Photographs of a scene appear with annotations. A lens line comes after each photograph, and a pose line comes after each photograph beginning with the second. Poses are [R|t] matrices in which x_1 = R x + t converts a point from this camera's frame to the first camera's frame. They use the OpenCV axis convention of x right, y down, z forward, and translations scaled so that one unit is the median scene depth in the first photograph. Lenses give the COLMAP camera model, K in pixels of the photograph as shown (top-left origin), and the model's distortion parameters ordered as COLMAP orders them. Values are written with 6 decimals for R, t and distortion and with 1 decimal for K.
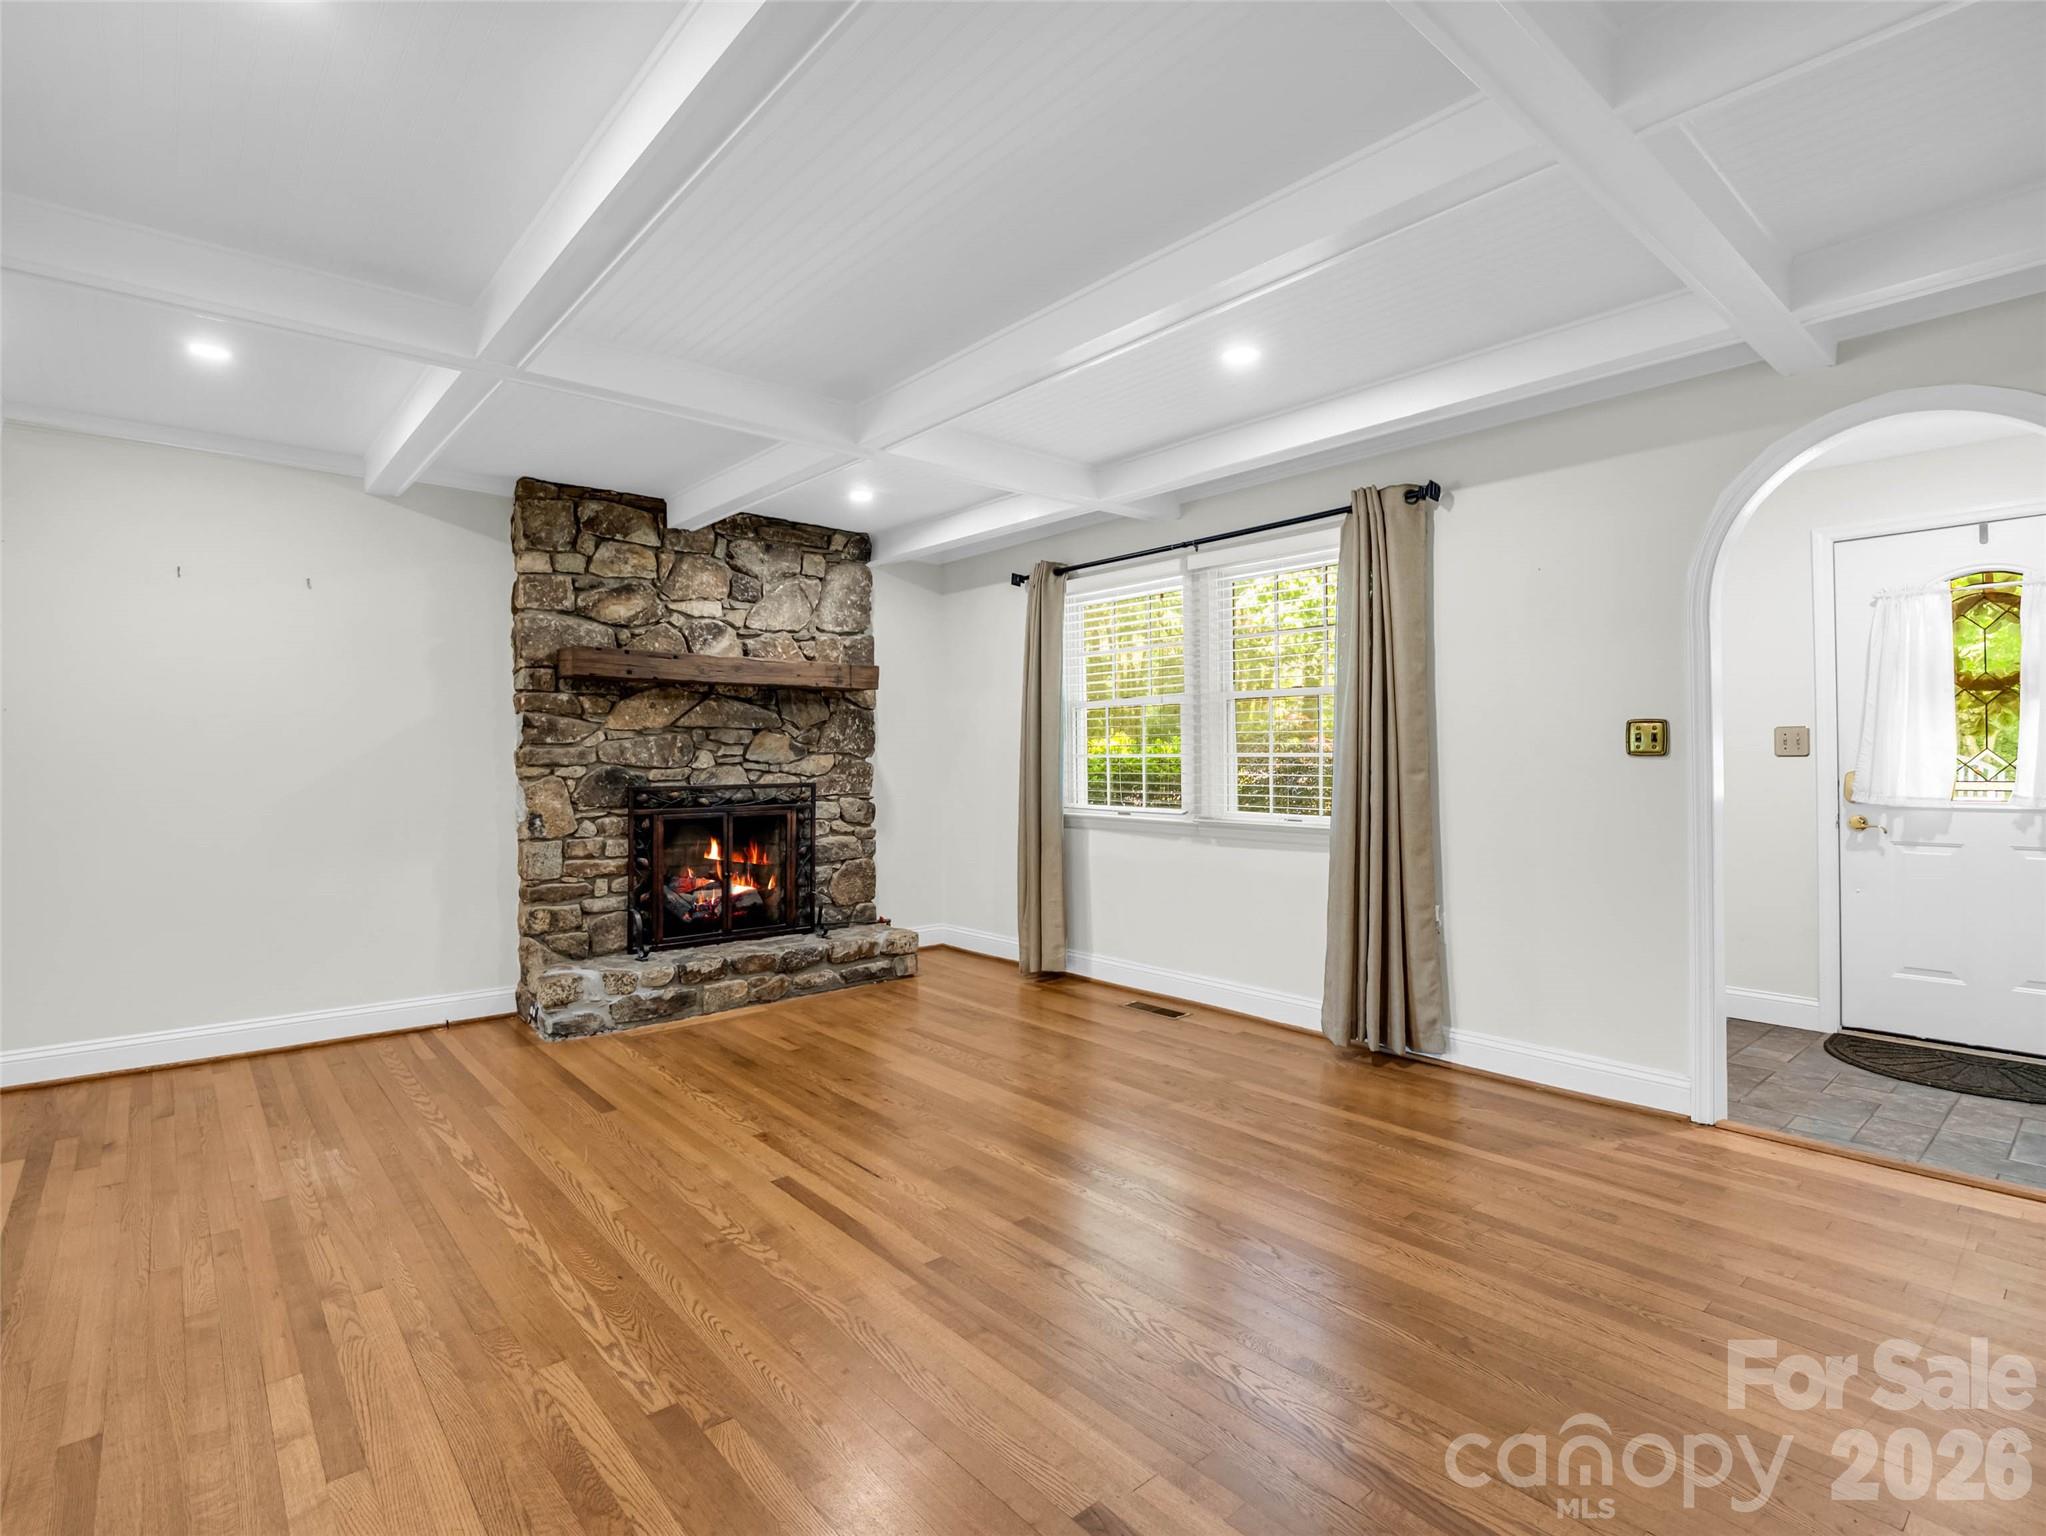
lens RADIAL K [[1040.5, 0, 1029.8], [0, 1040.5, 754.3], [0, 0, 1]] dist [-0.000848, -0.010681]
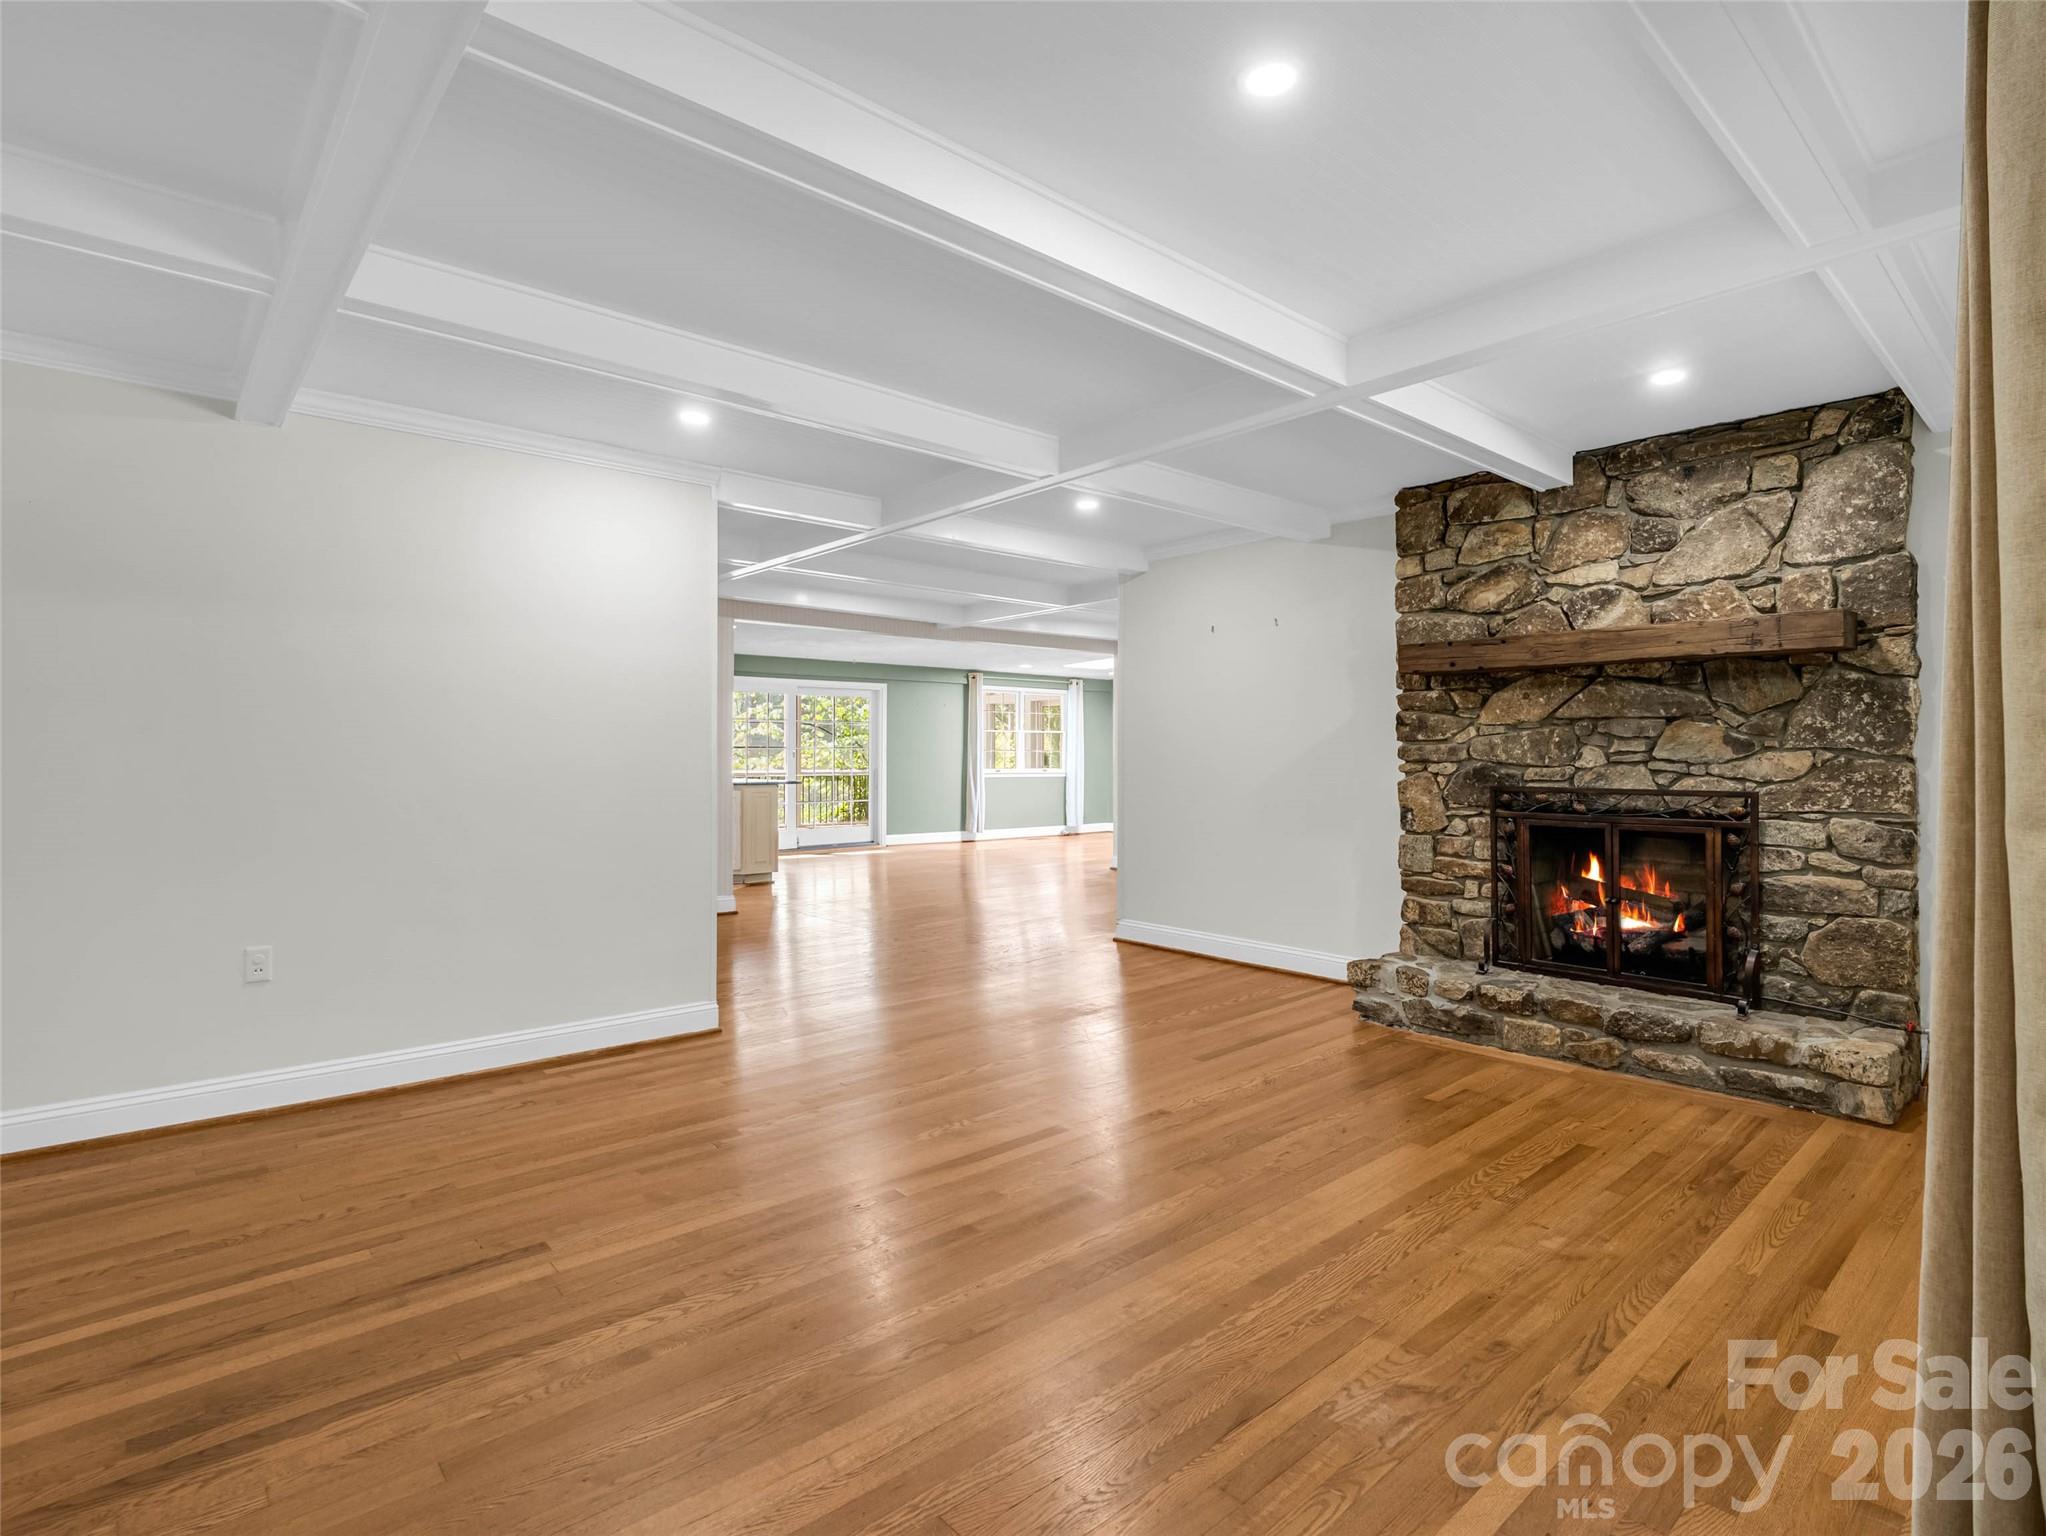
lens RADIAL K [[1040.5, 0, 1029.8], [0, 1040.5, 754.3], [0, 0, 1]] dist [-0.000848, -0.010681]
pose [[-0.015349, 0.006592, -0.999860, 0.526090], [0.005199, 0.999965, 0.006513, -0.004820], [0.999869, -0.005098, -0.015383, 0.575876]]
